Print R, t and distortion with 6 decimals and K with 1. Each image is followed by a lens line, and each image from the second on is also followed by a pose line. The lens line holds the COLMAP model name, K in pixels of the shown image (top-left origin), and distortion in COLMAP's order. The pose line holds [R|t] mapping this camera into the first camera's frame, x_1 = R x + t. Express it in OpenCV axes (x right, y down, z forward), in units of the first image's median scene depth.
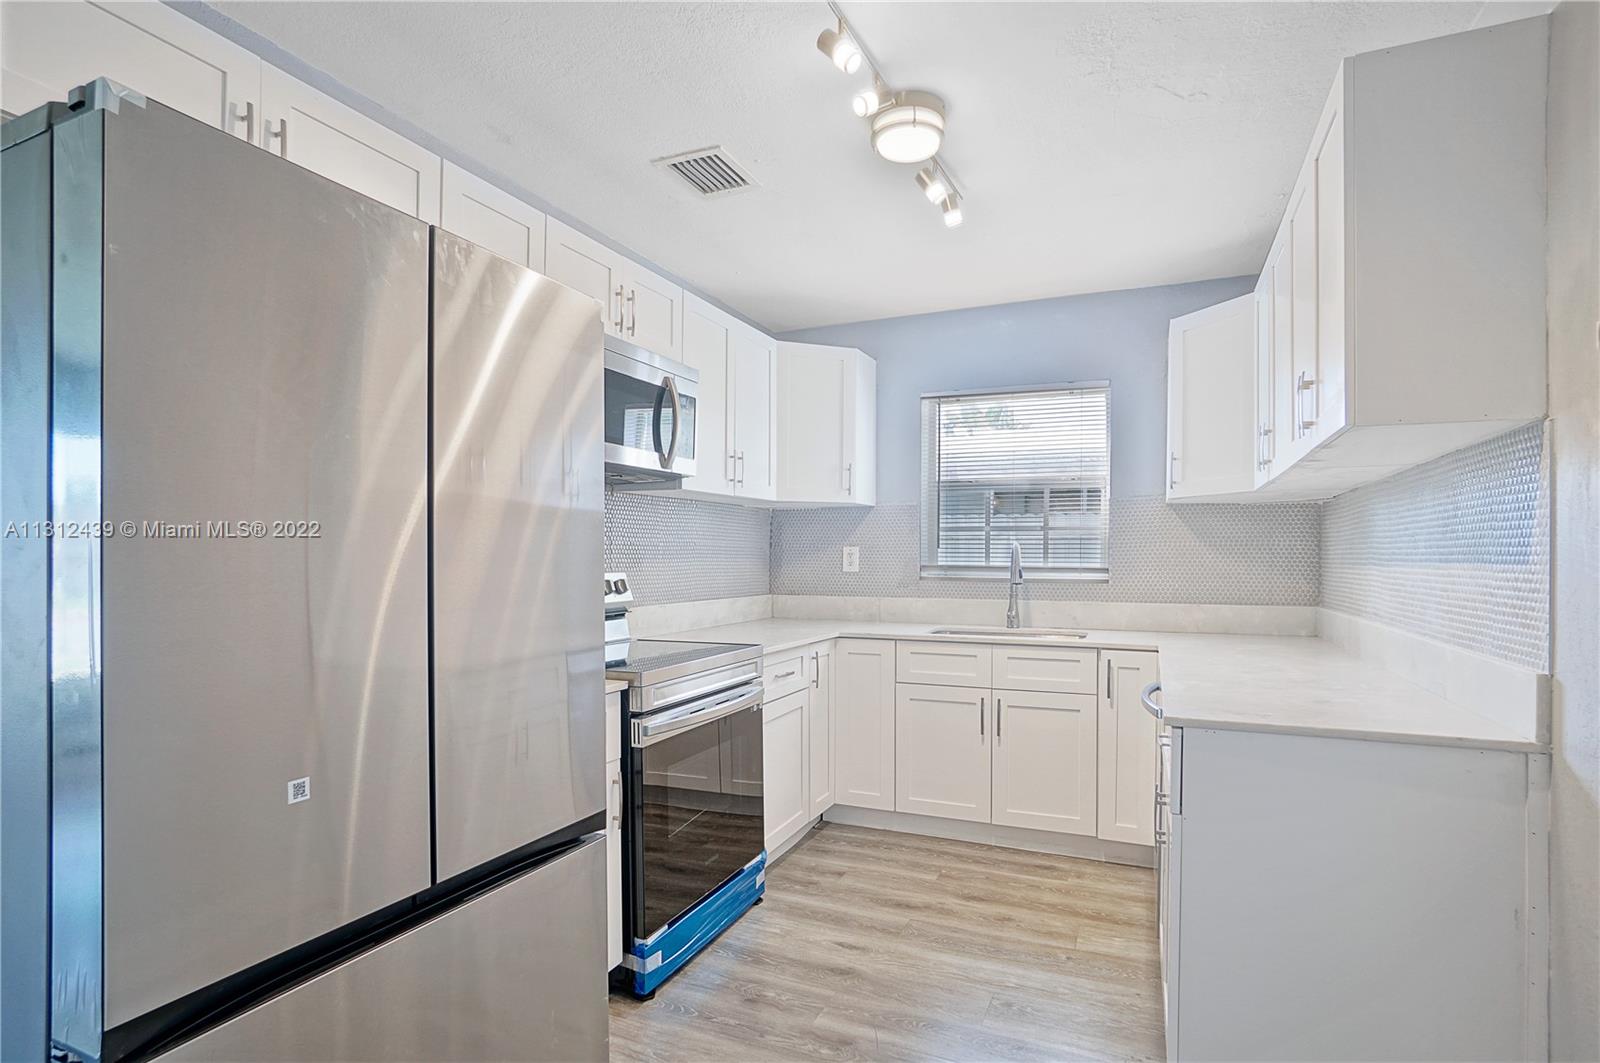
lens RADIAL K [[762.5, 0, 795.7], [0, 762.5, 553.2], [0, 0, 1]] dist [-0.032666, -0.000071]
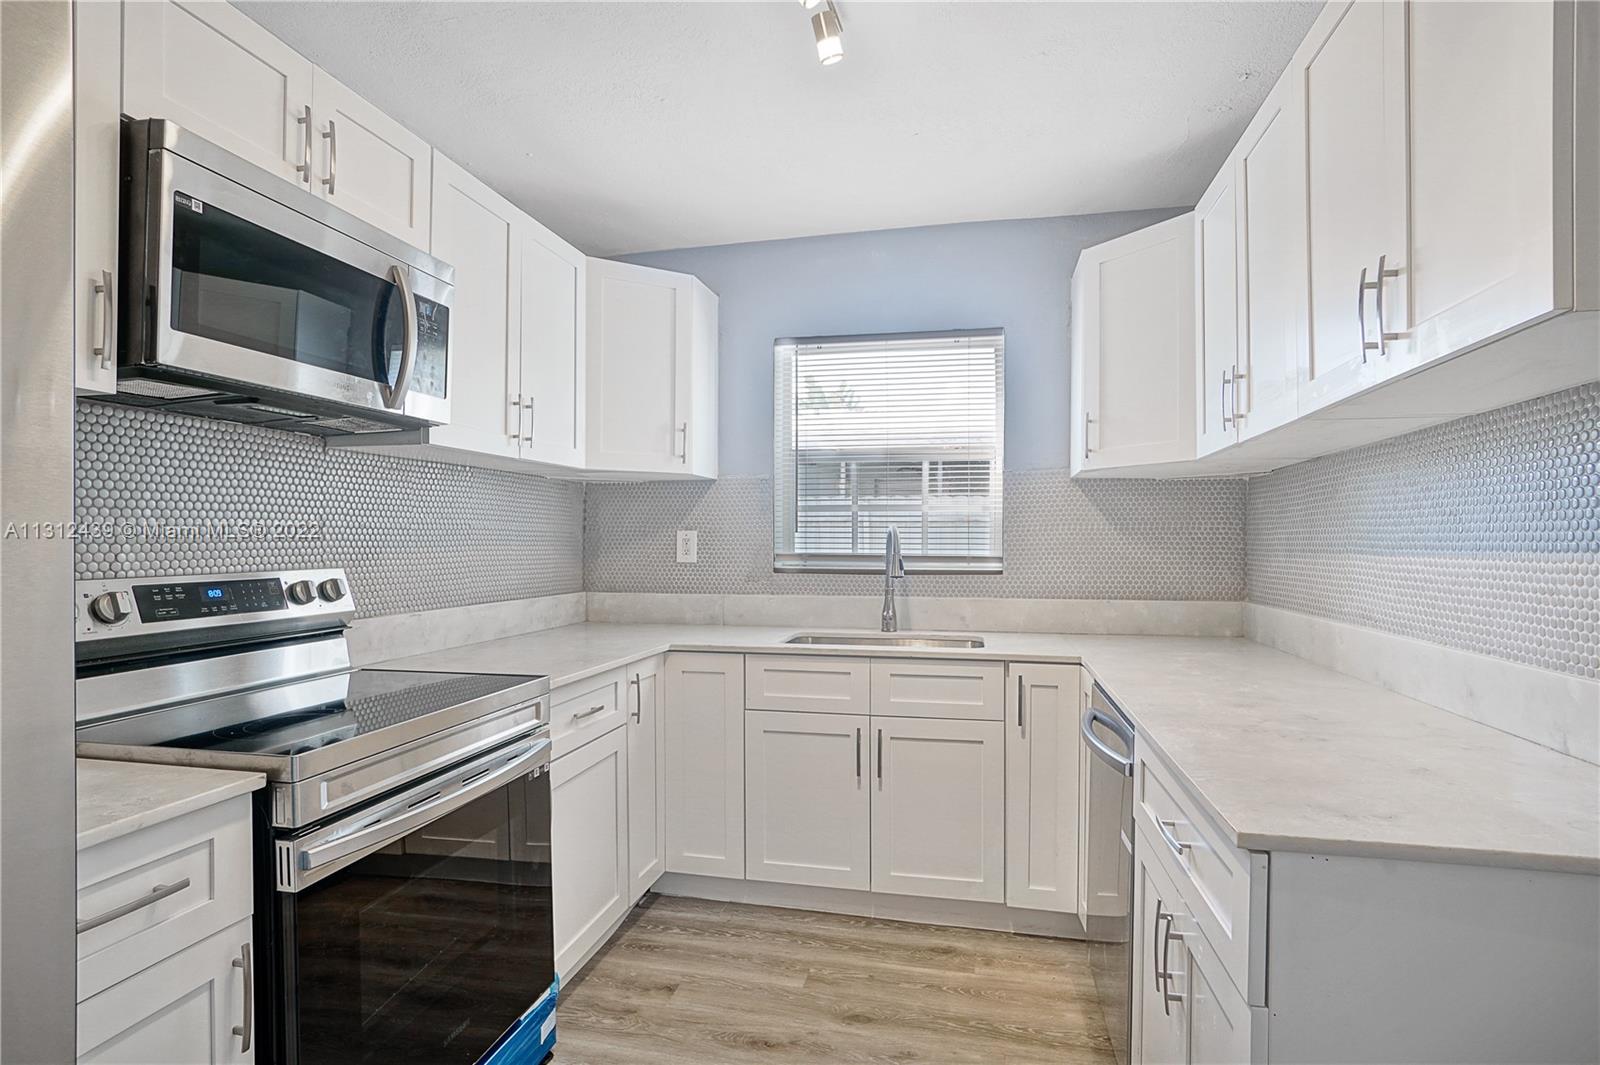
lens RADIAL K [[762.5, 0, 795.7], [0, 762.5, 554.2], [0, 0, 1]] dist [-0.032666, -0.000071]
pose [[0.979194, -0.005594, 0.202847, 0.030238], [0.001435, 0.999786, 0.020641, -0.000242], [-0.202919, -0.019920, 0.978993, 0.270701]]
